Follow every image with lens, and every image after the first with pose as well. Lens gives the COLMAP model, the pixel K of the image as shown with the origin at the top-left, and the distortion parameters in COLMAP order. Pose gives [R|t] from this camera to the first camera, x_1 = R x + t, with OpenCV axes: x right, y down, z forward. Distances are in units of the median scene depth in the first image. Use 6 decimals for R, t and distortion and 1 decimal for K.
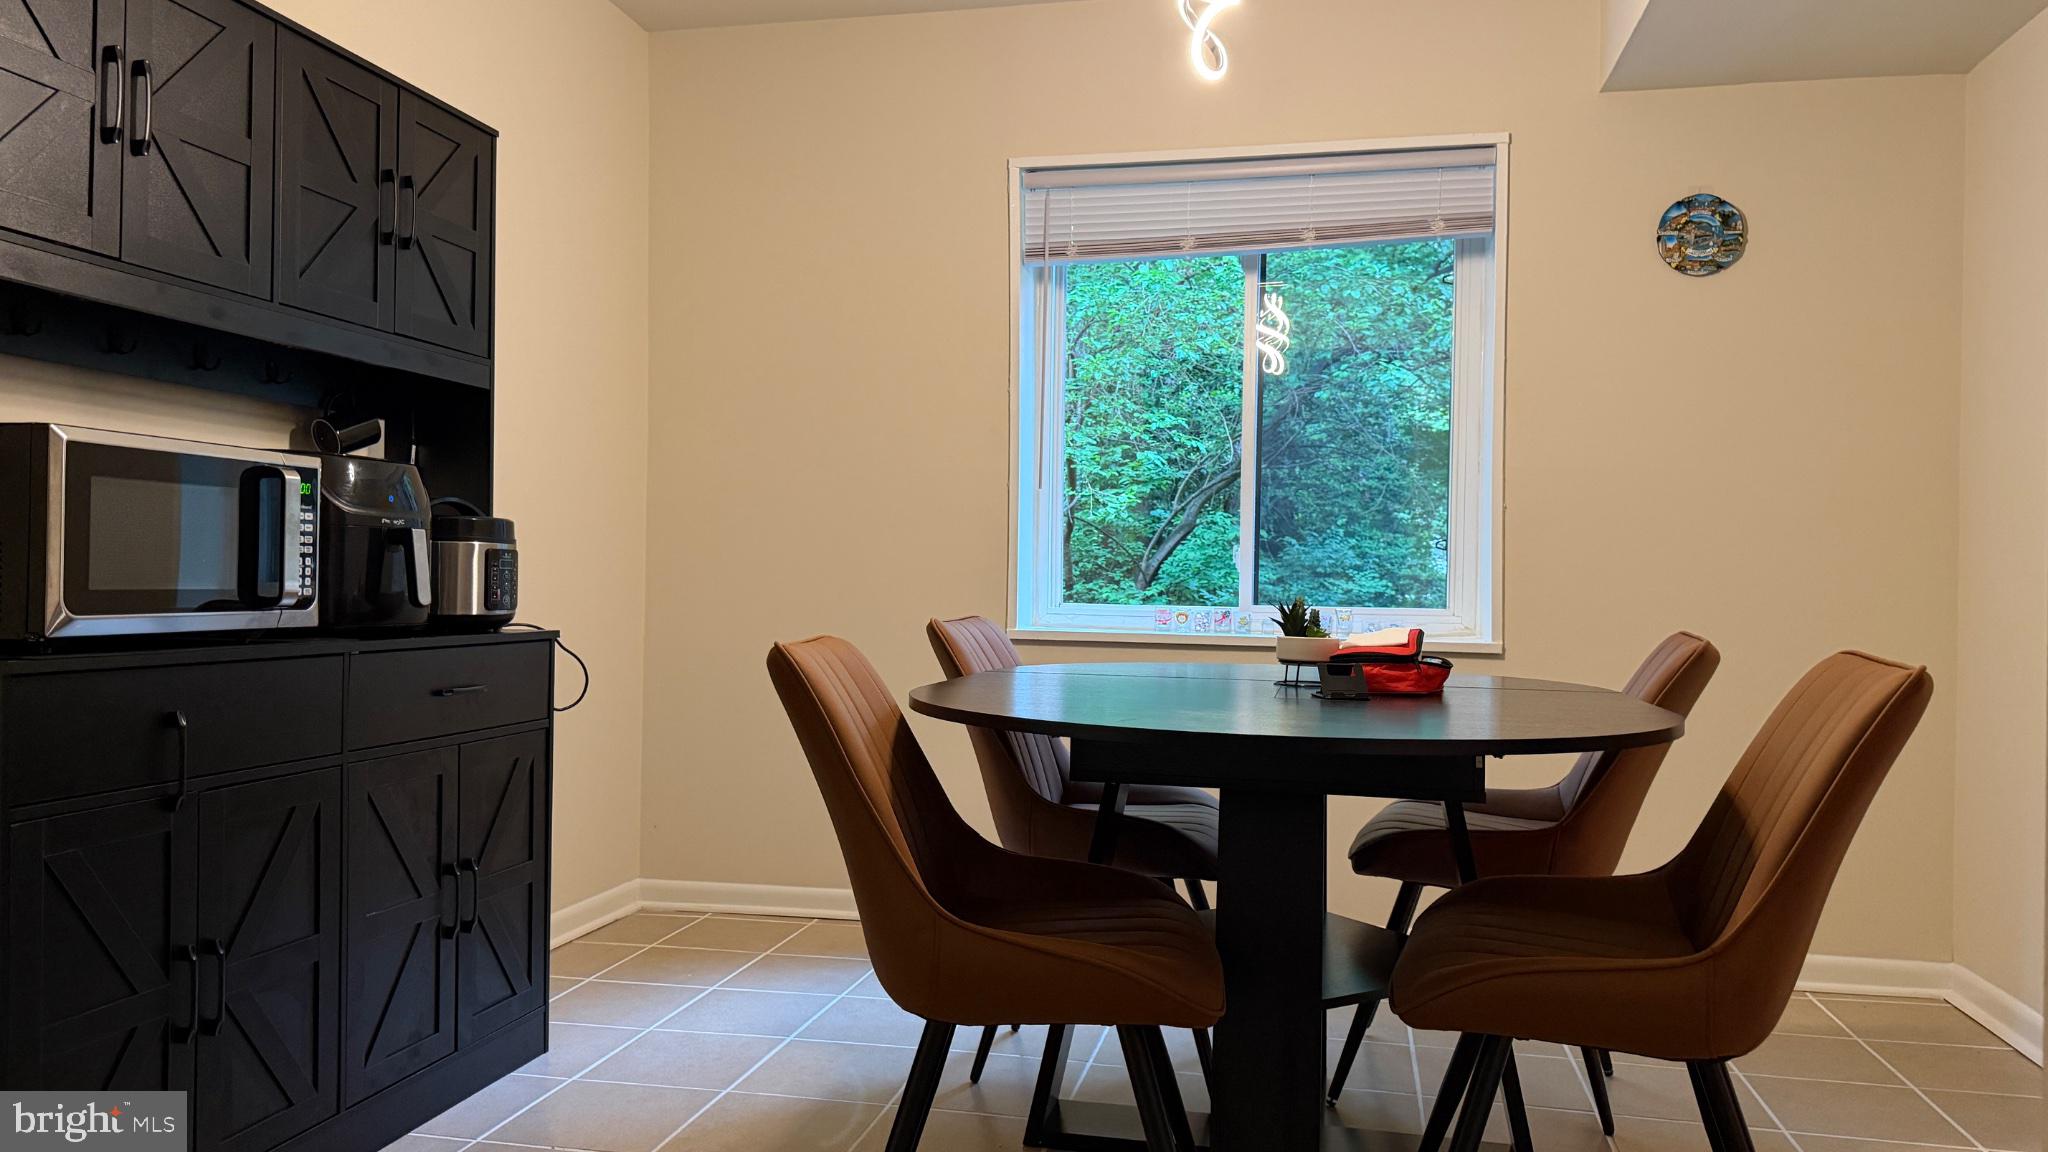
lens RADIAL K [[1428.5, 0, 1011.7], [0, 1428.5, 571.3], [0, 0, 1]] dist [0.022465, -0.029973]
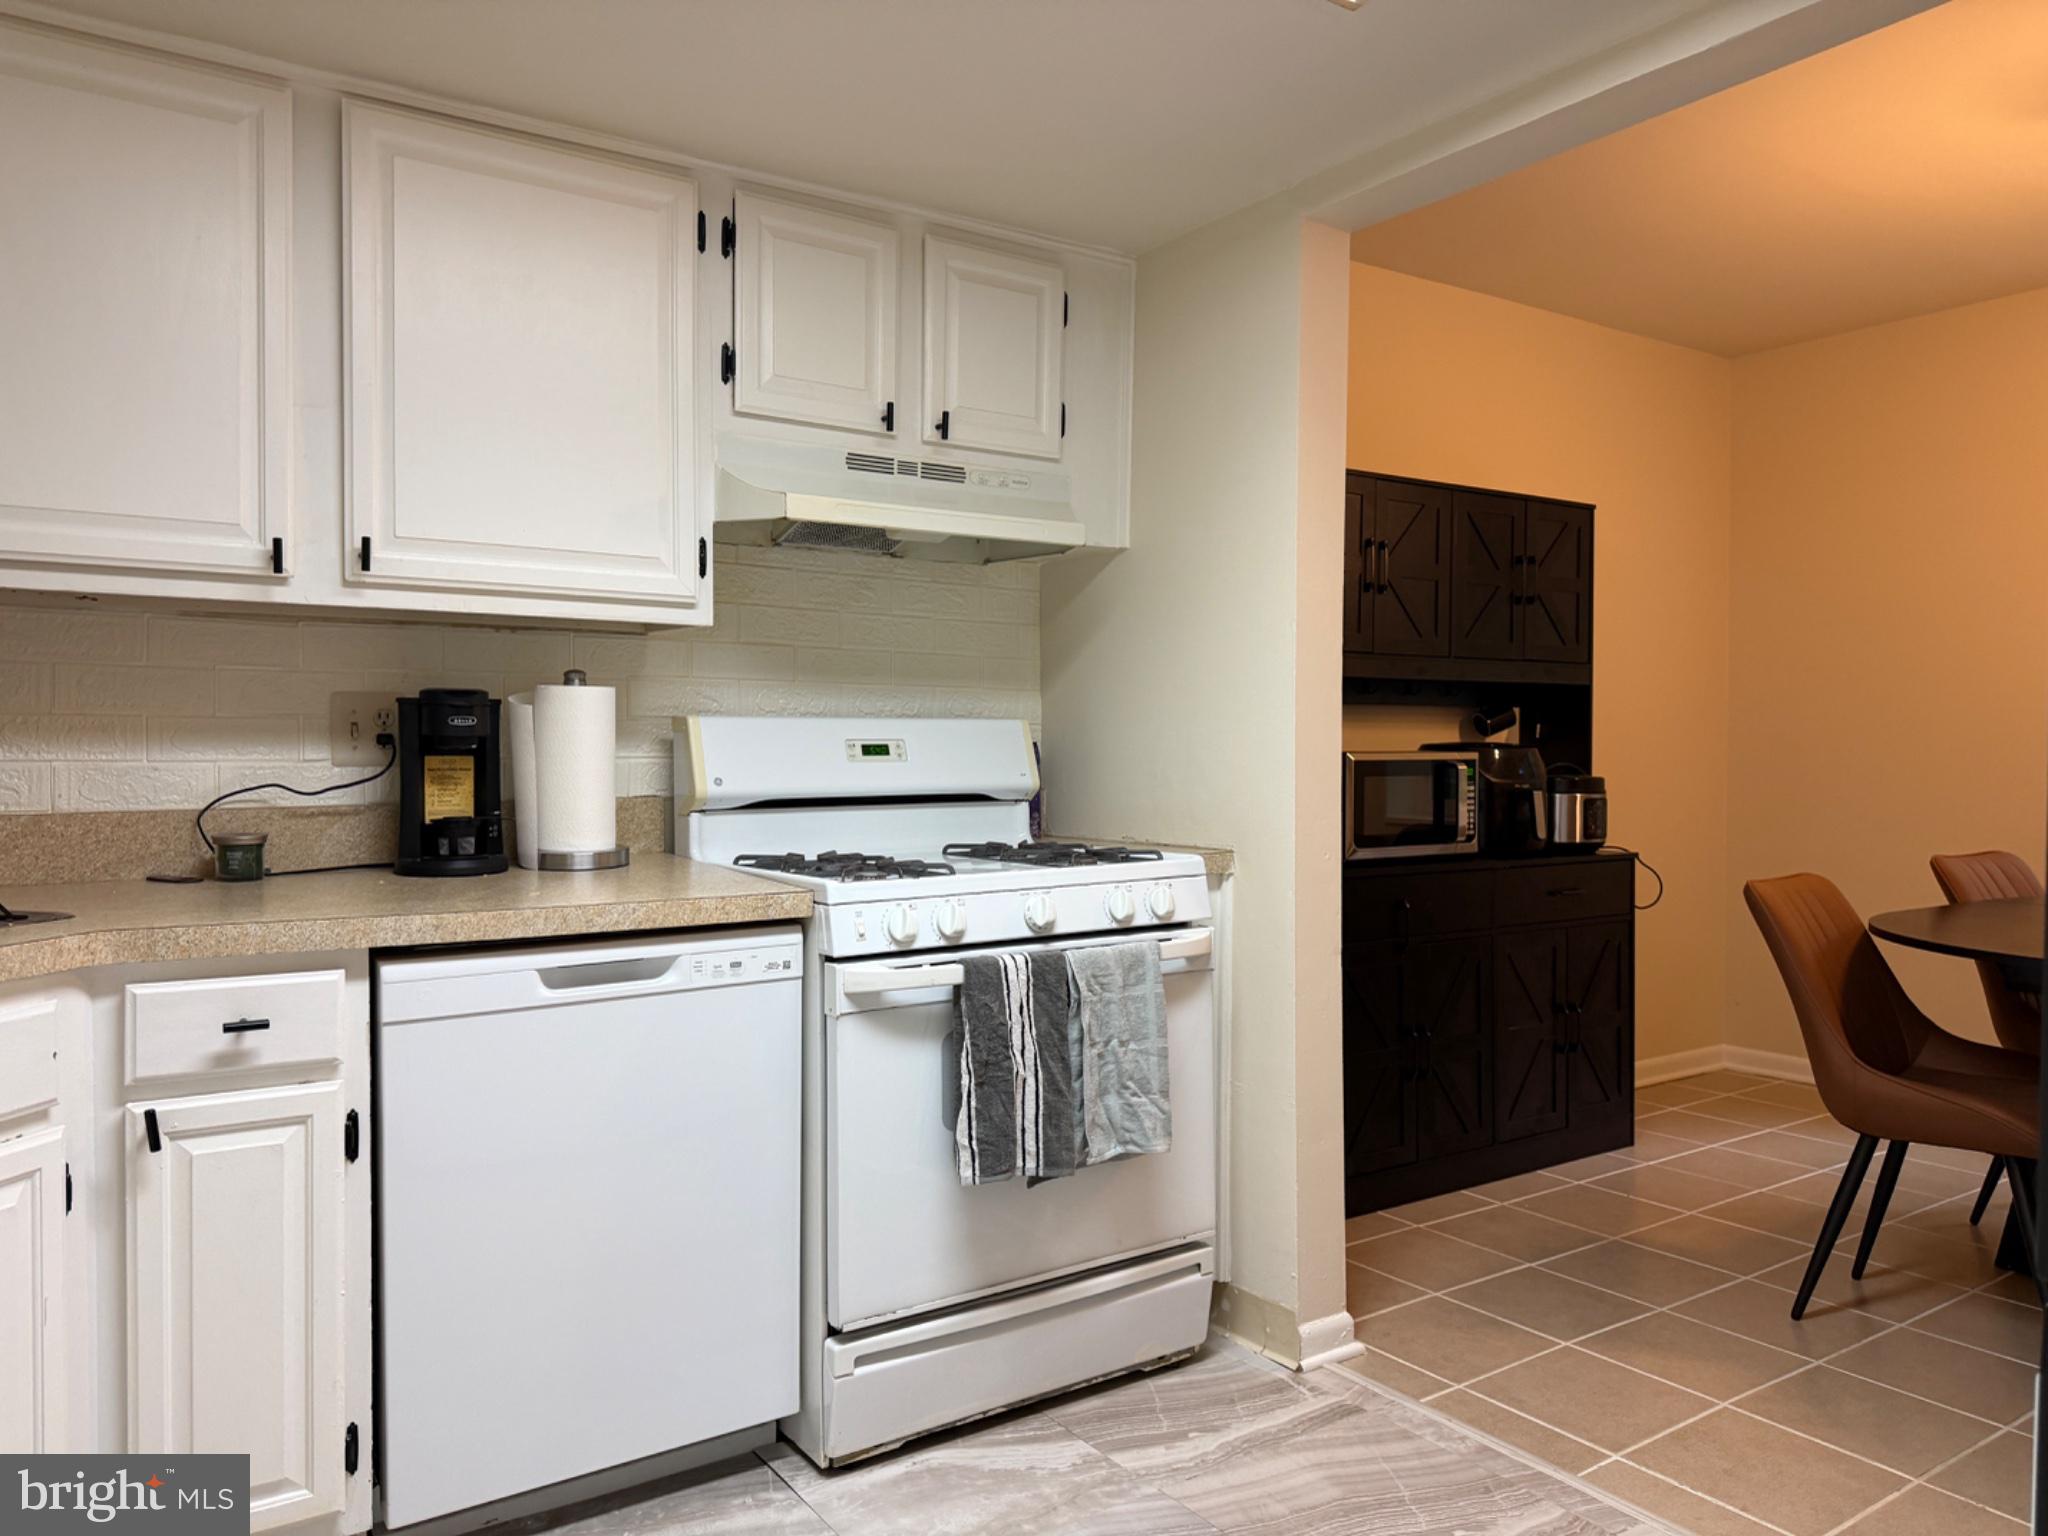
lens RADIAL K [[1428.4, 0, 1013.1], [0, 1428.4, 788.8], [0, 0, 1]] dist [0.030164, -0.040575]
pose [[0.717037, 0.004072, -0.697023, 0.247804], [0.016915, 0.999587, 0.023240, -0.070401], [0.696830, -0.028454, 0.716672, -0.486817]]
